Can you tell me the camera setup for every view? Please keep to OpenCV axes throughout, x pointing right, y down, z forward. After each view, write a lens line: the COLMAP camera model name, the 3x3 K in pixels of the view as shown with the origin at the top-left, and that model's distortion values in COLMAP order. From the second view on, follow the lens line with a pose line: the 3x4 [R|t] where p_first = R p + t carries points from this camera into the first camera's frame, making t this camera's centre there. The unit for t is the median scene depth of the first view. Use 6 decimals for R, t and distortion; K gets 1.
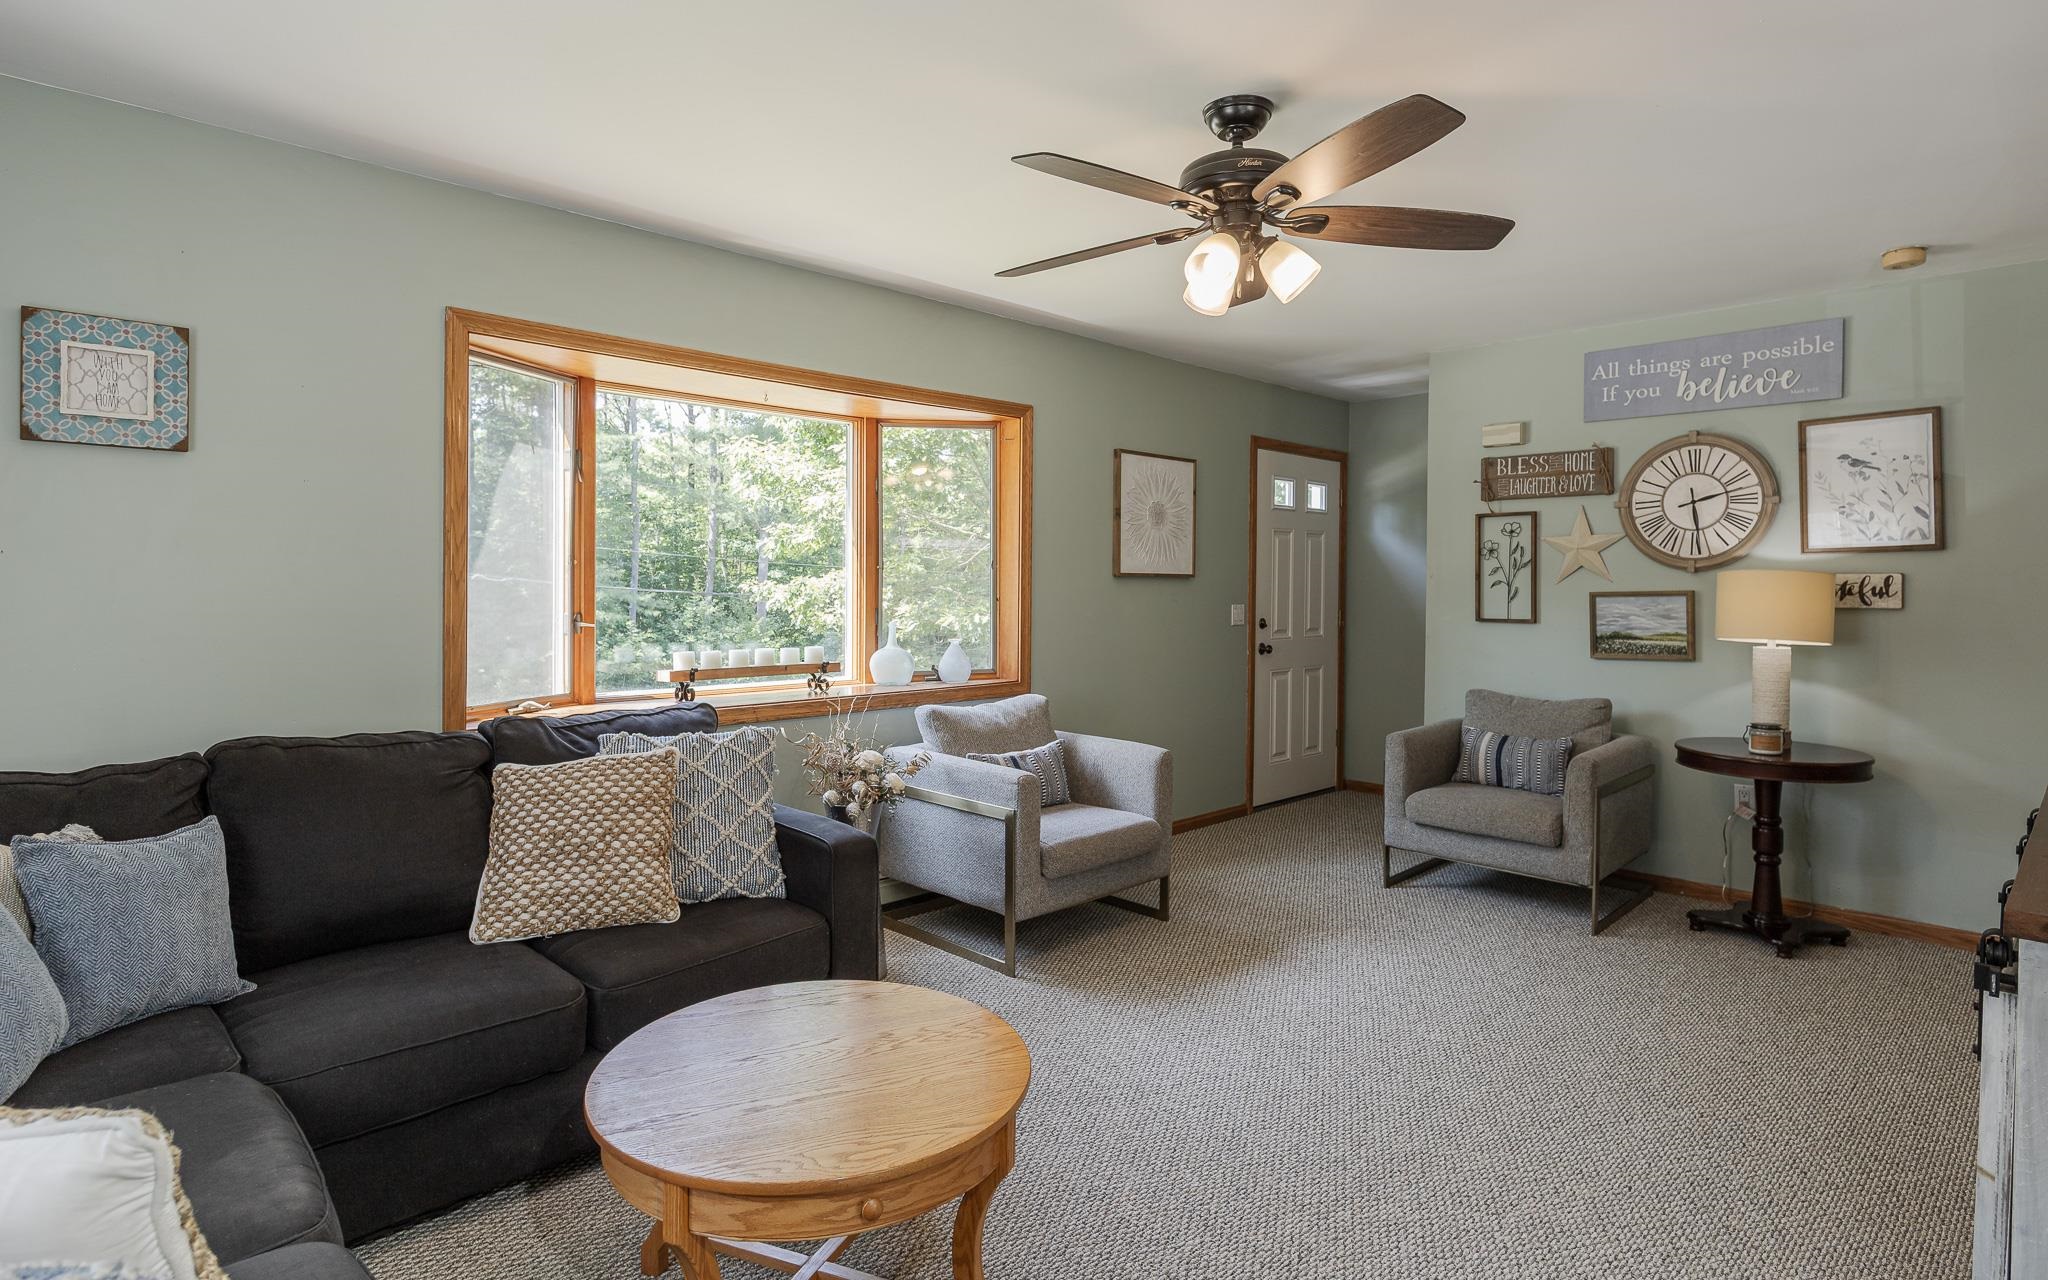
lens RADIAL K [[1071.6, 0, 1027.3], [0, 1071.6, 594.0], [0, 0, 1]] dist [-0.001148, -0.000733]
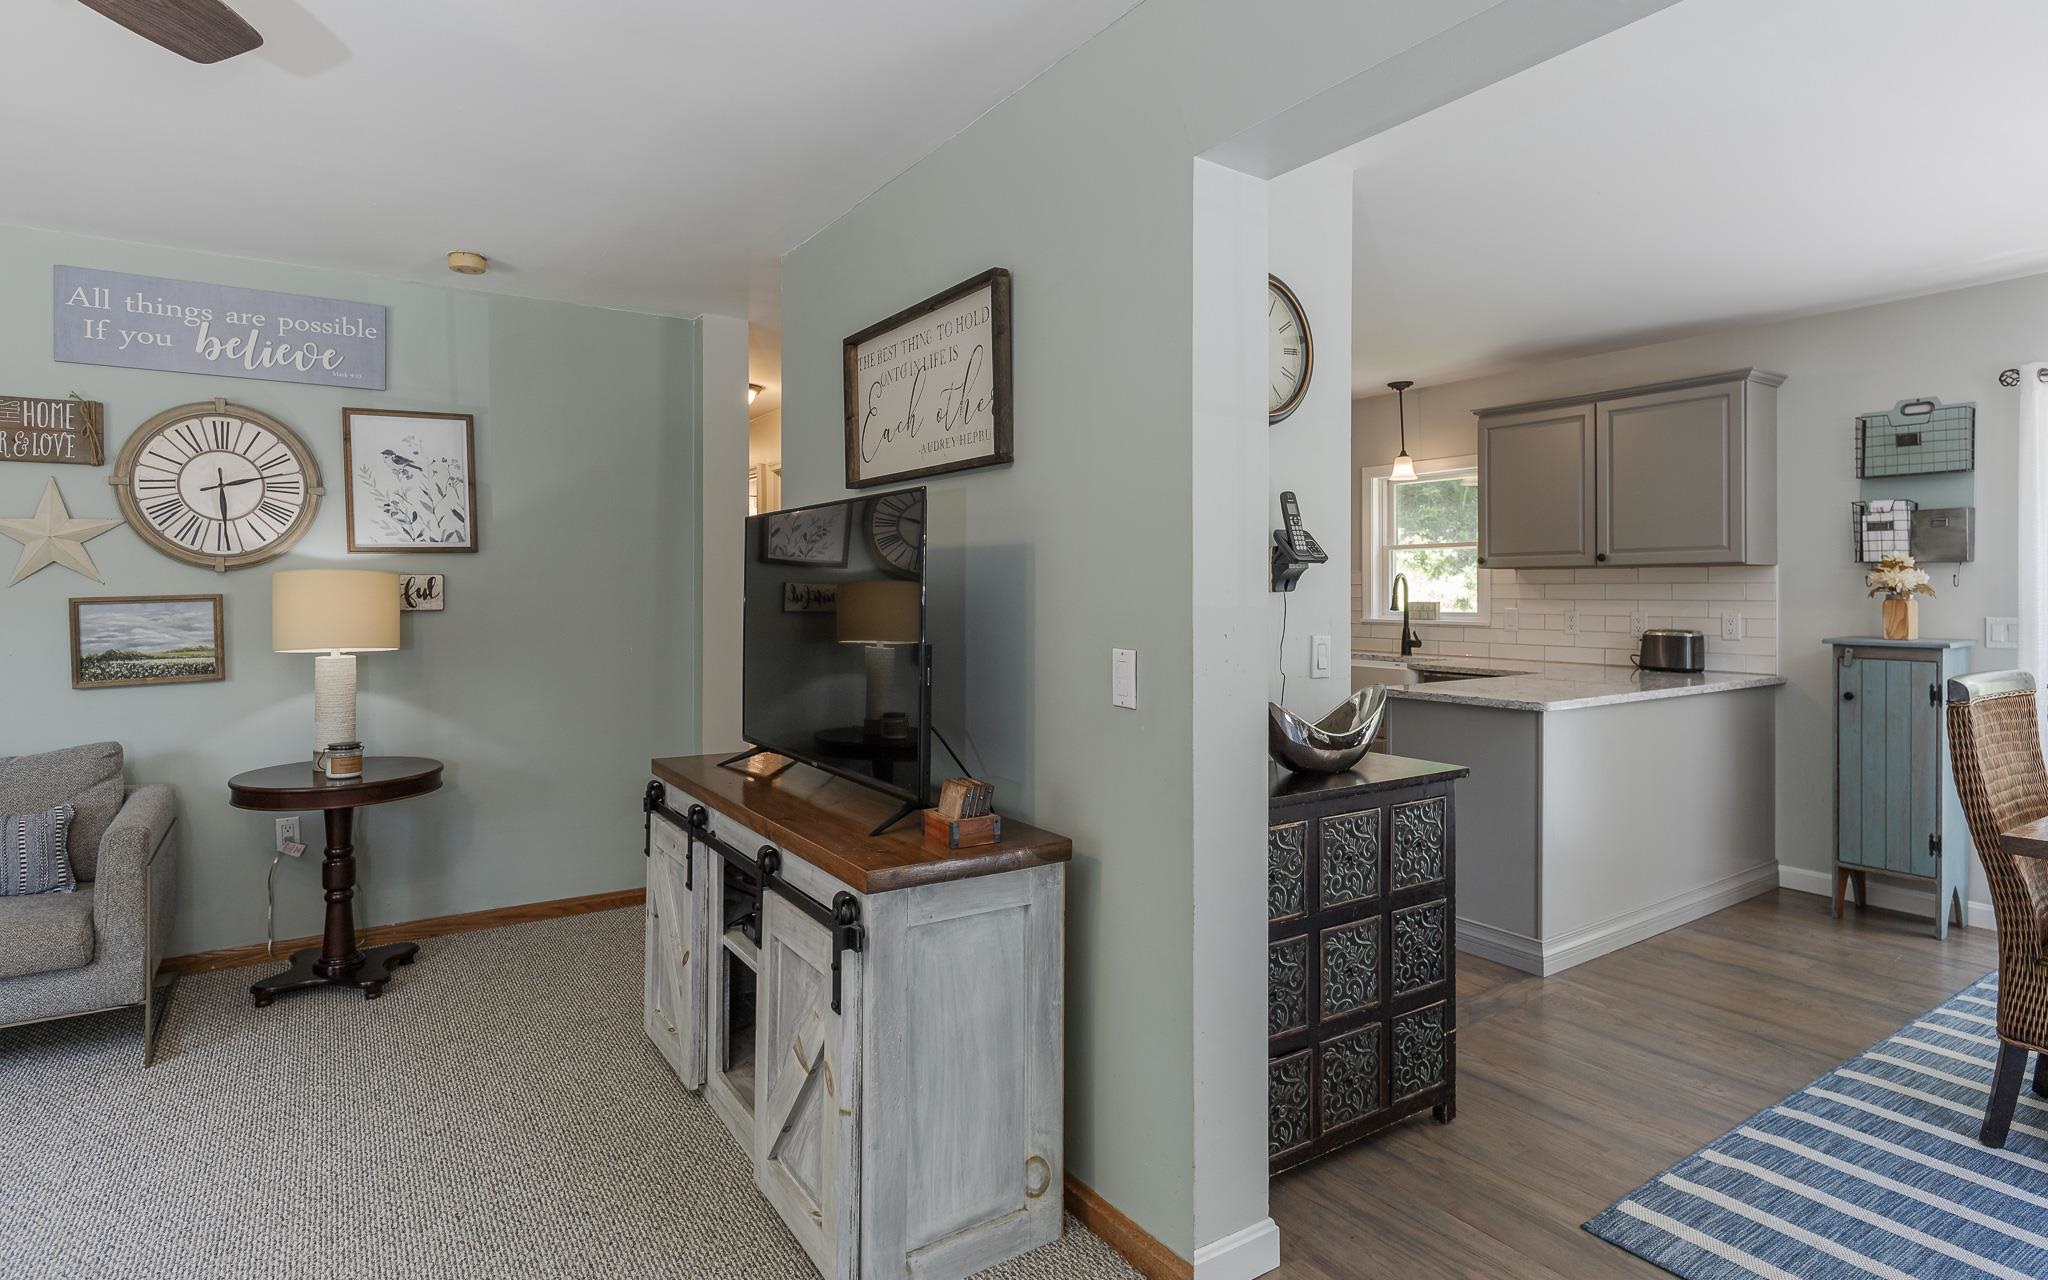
lens RADIAL K [[1071.6, 0, 1027.3], [0, 1071.6, 594.0], [0, 0, 1]] dist [-0.001148, -0.000733]
pose [[0.189362, -0.010632, 0.981850, -0.065855], [0.012384, 0.999888, 0.008439, -0.002660], [-0.981829, 0.010561, 0.189472, 0.248288]]
